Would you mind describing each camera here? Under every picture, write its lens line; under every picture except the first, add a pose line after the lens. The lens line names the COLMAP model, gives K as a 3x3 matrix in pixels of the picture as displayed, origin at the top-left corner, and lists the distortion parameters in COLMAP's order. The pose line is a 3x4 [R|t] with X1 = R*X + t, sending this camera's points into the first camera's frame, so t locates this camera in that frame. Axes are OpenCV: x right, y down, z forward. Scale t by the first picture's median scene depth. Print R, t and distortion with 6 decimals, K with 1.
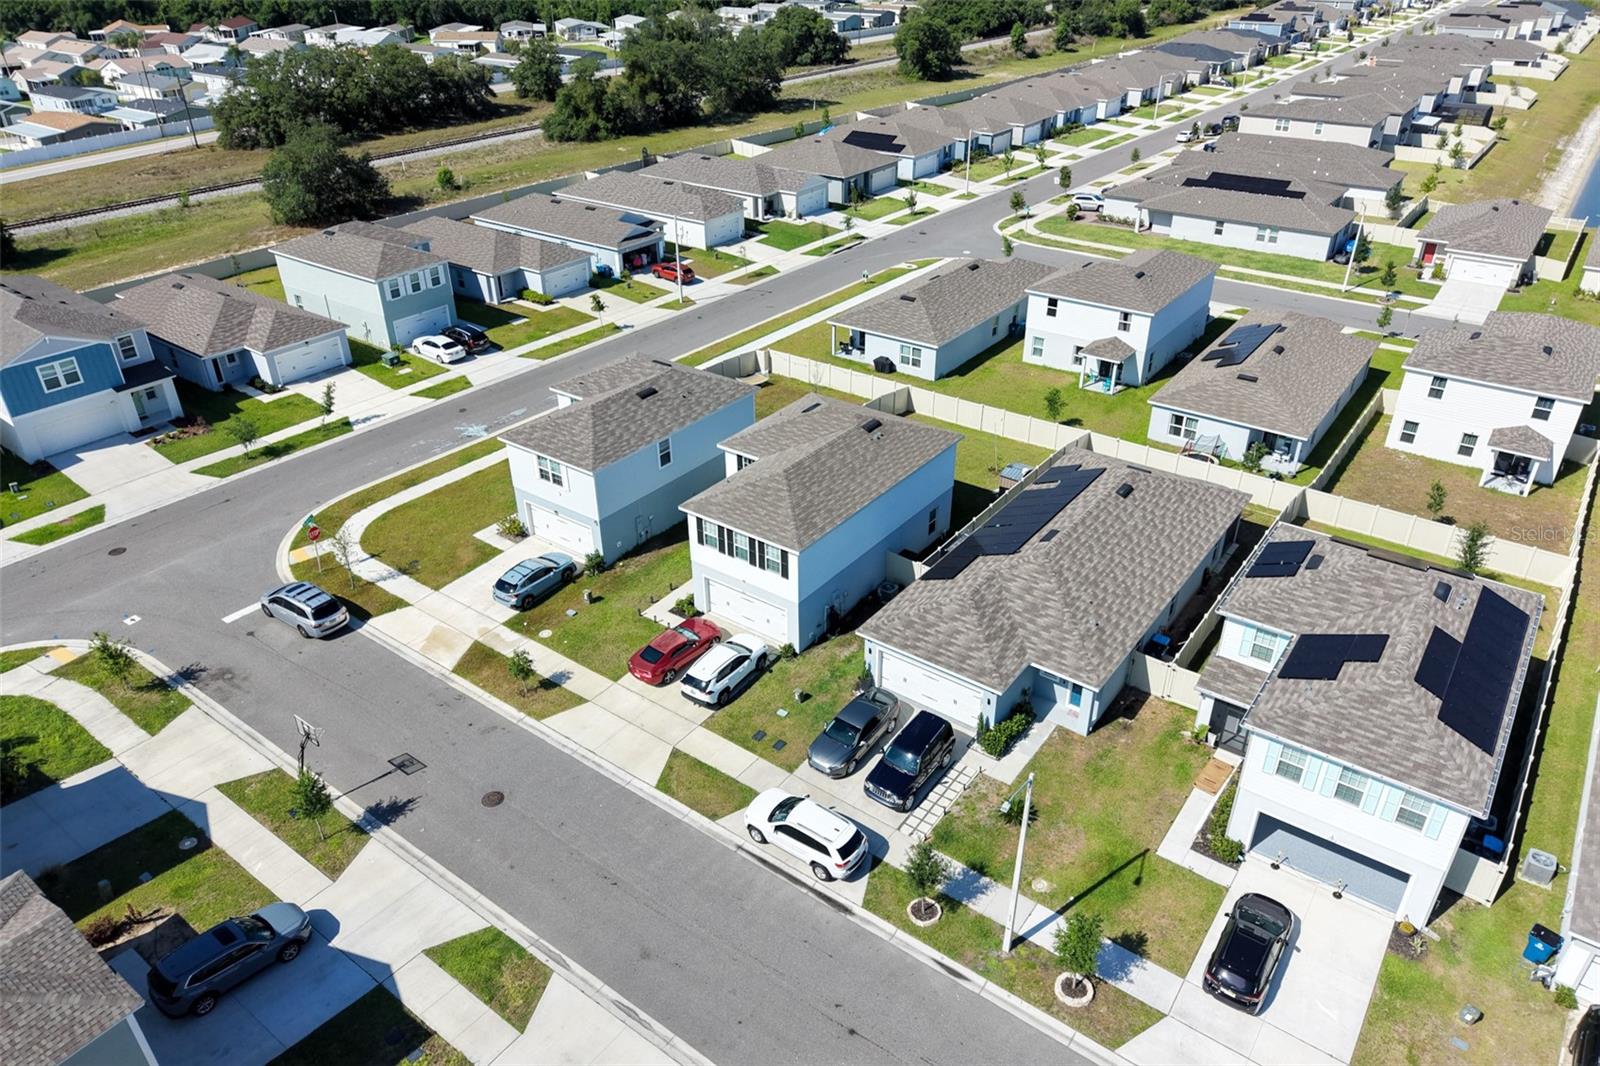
lens RADIAL K [[1068.4, 0, 800.0], [0, 1068.4, 533.0], [0, 0, 1]] dist [0.046704, -0.059317]
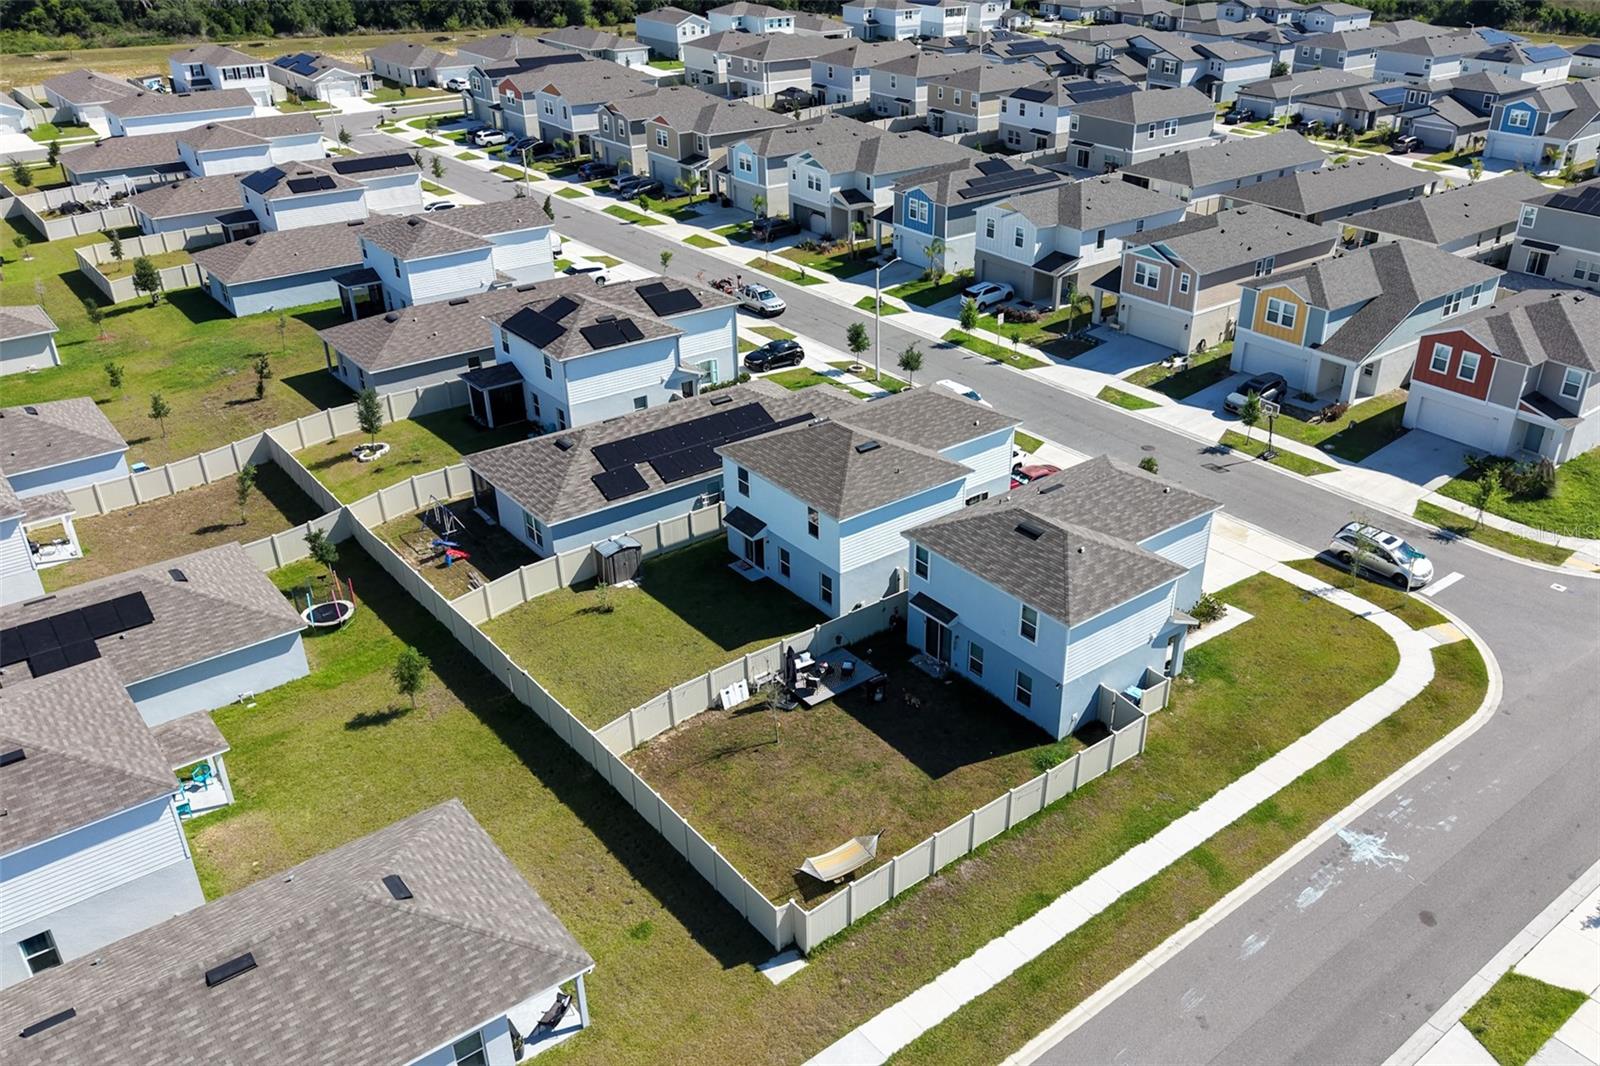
lens RADIAL K [[1305.2, 0, 886.2], [0, 1305.2, 532.3], [0, 0, 1]] dist [0.004317, -0.003057]
pose [[-0.973035, -0.104522, 0.205614, -0.167327], [0.118160, 0.539698, 0.833525, -0.699014], [-0.198091, 0.835345, -0.512795, 1.141637]]
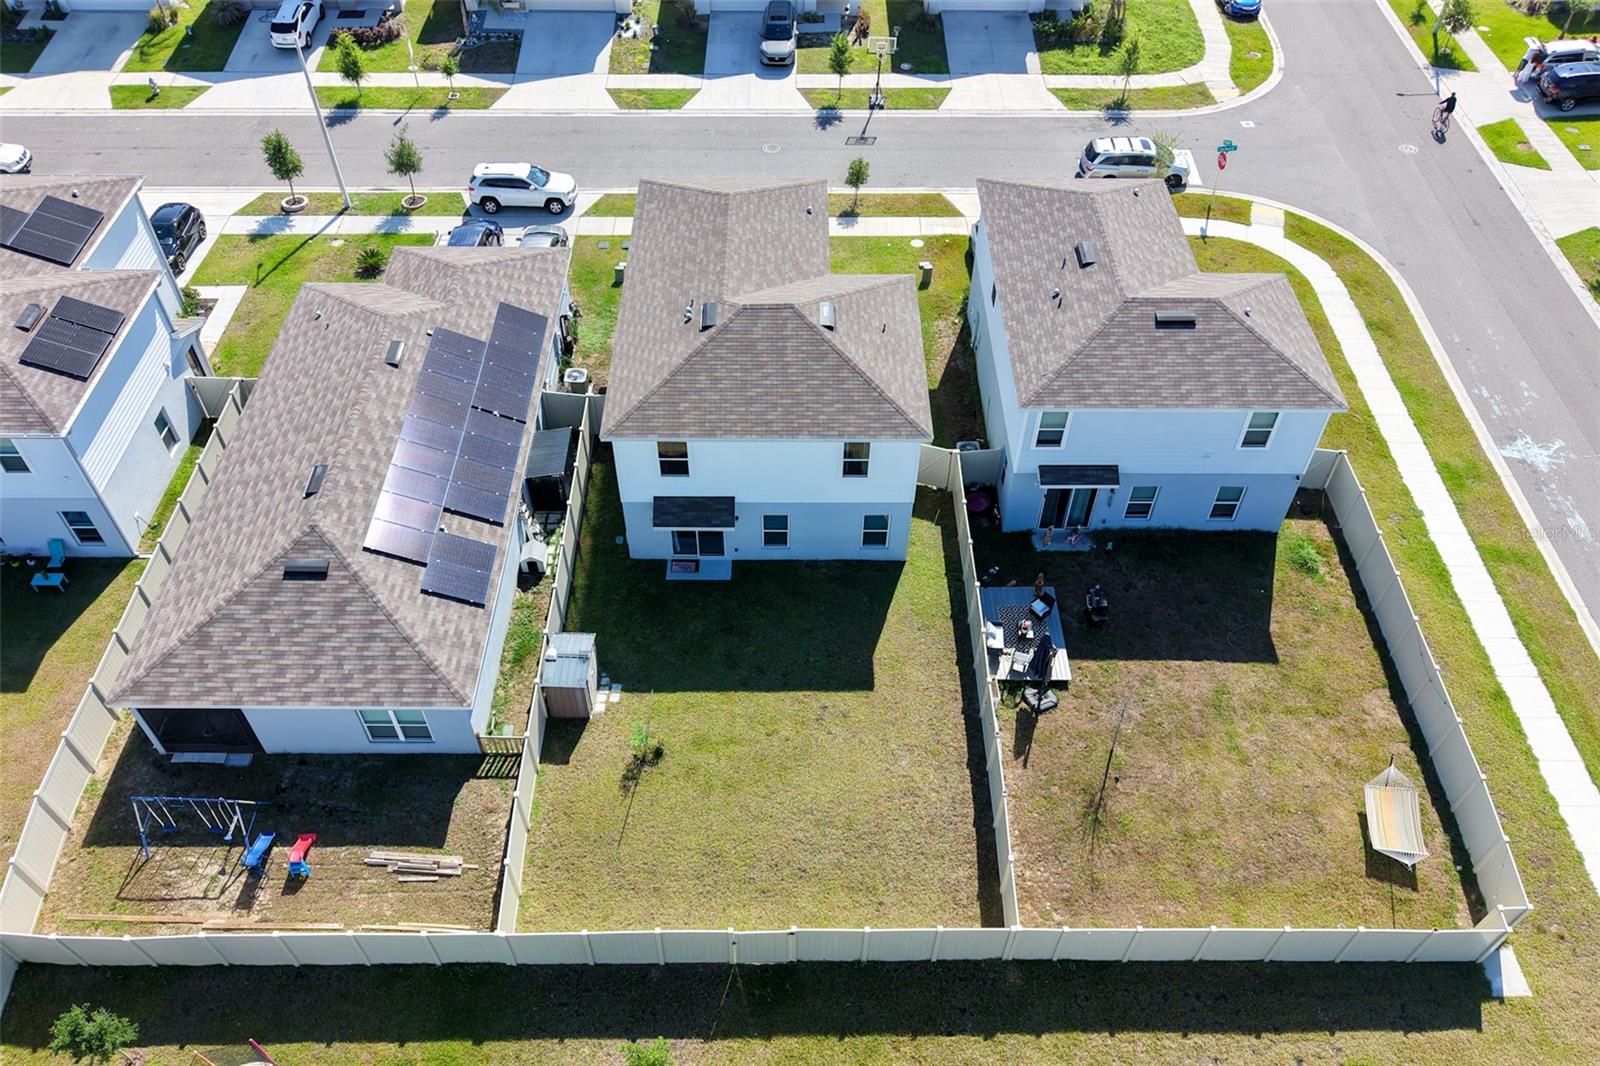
lens RADIAL K [[1188.6, 0, 795.4], [0, 1188.6, 588.1], [0, 0, 1]] dist [0.014301, -0.001179]
pose [[-0.801310, 0.452764, -0.391034, 0.249171], [-0.299992, 0.261411, 0.917425, -0.479954], [0.517597, 0.852449, -0.073646, 0.824312]]
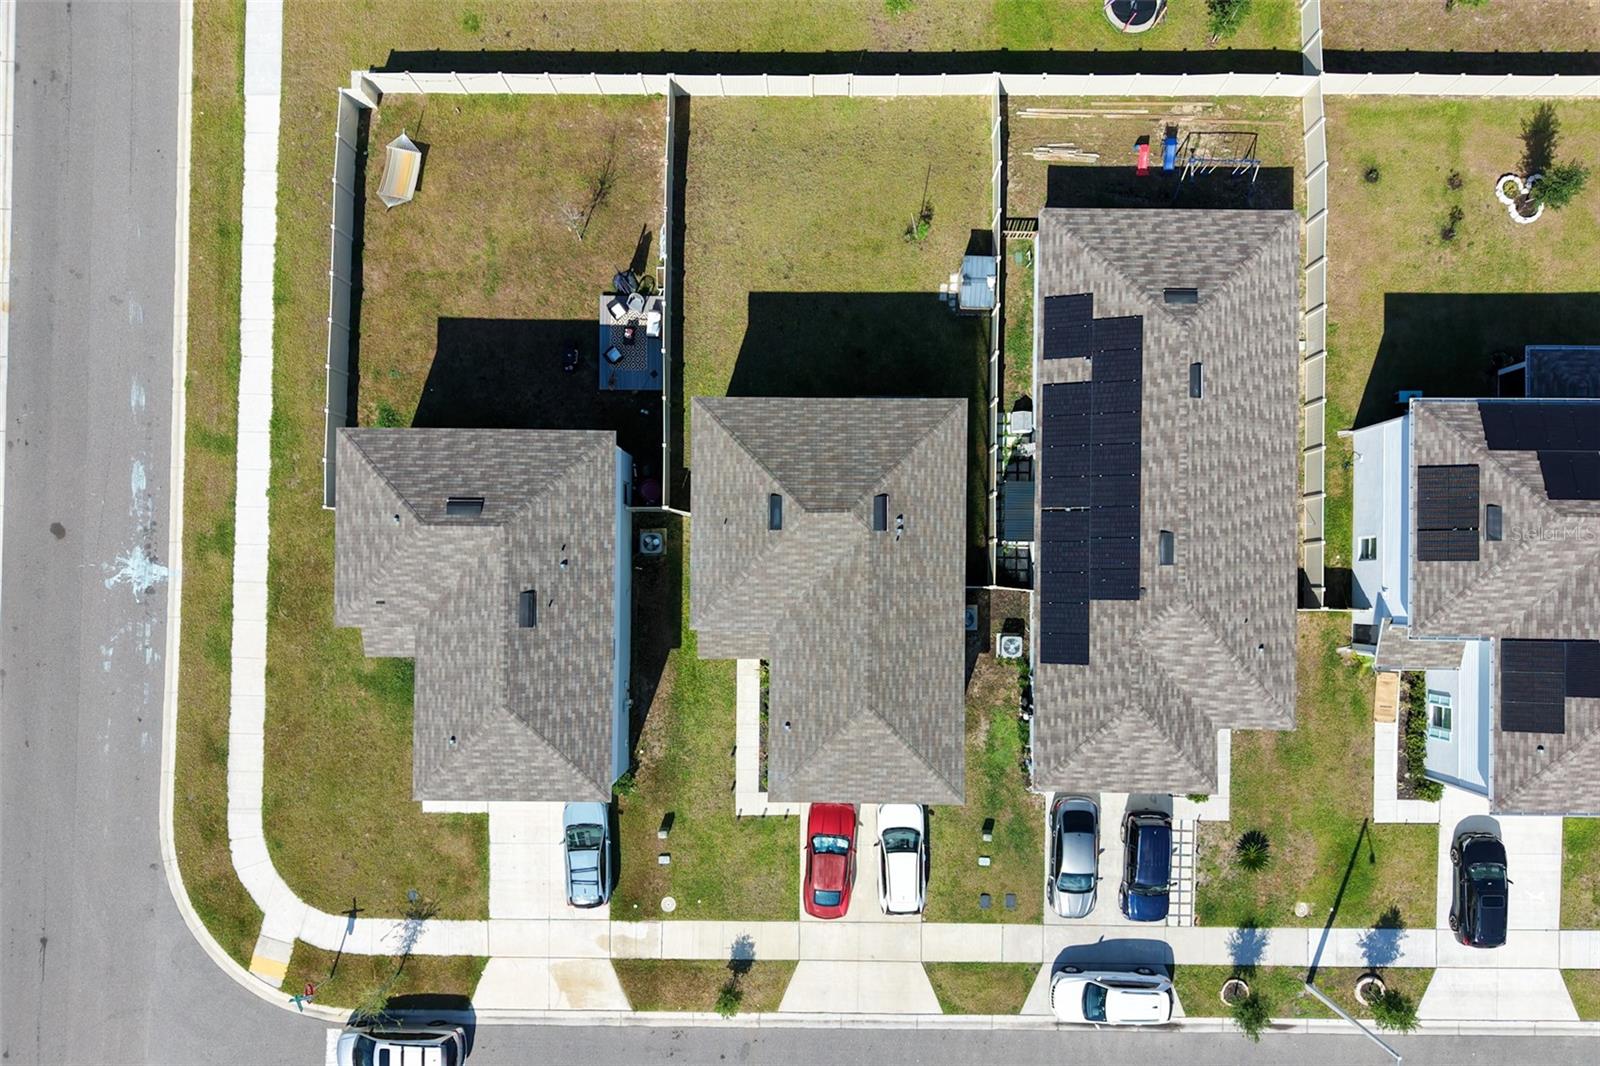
lens RADIAL K [[1208.4, 0, 811.3], [0, 1208.4, 560.8], [0, 0, 1]] dist [0.003788, 0.003062]
pose [[0.807927, -0.589249, 0.006332, 0.005474], [0.299503, 0.419859, 0.856748, -0.522251], [-0.507496, -0.690293, 0.515697, 0.410946]]
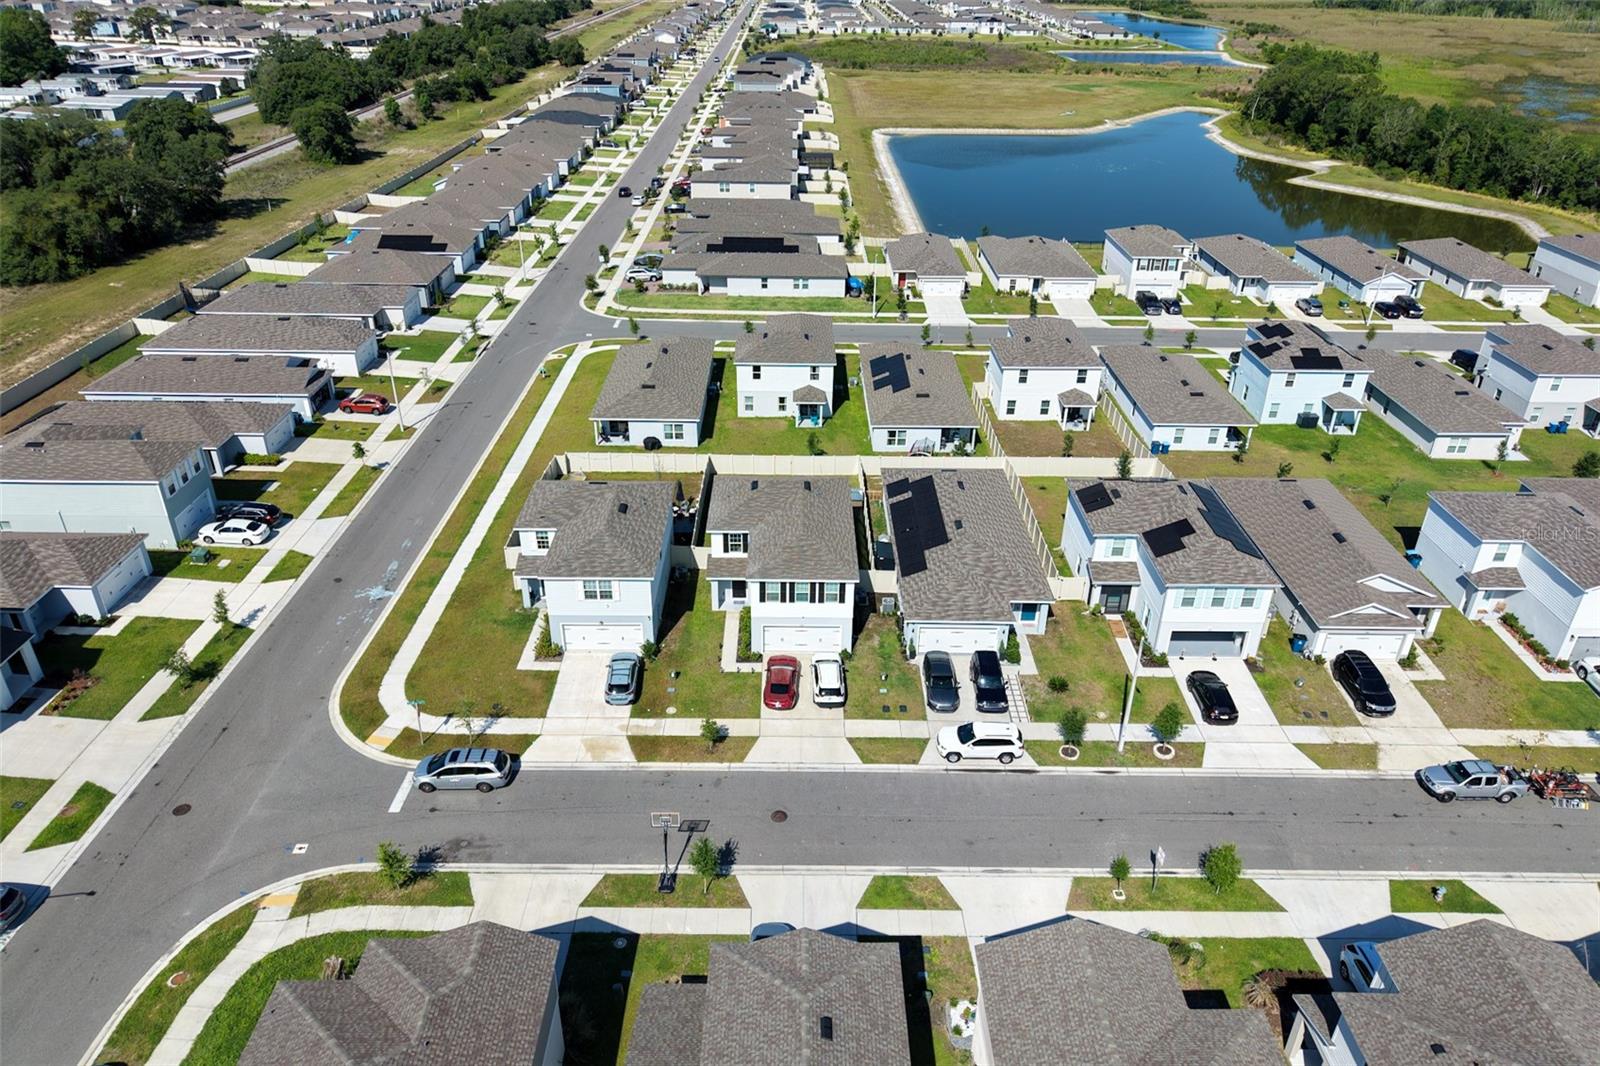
lens RADIAL K [[1068.4, 0, 800.0], [0, 1068.4, 533.0], [0, 0, 1]] dist [0.046704, -0.059317]
pose [[0.800360, -0.273976, 0.533255, -0.468490], [0.286258, 0.956169, 0.061618, -0.088943], [-0.526764, 0.103332, 0.843707, -0.097676]]
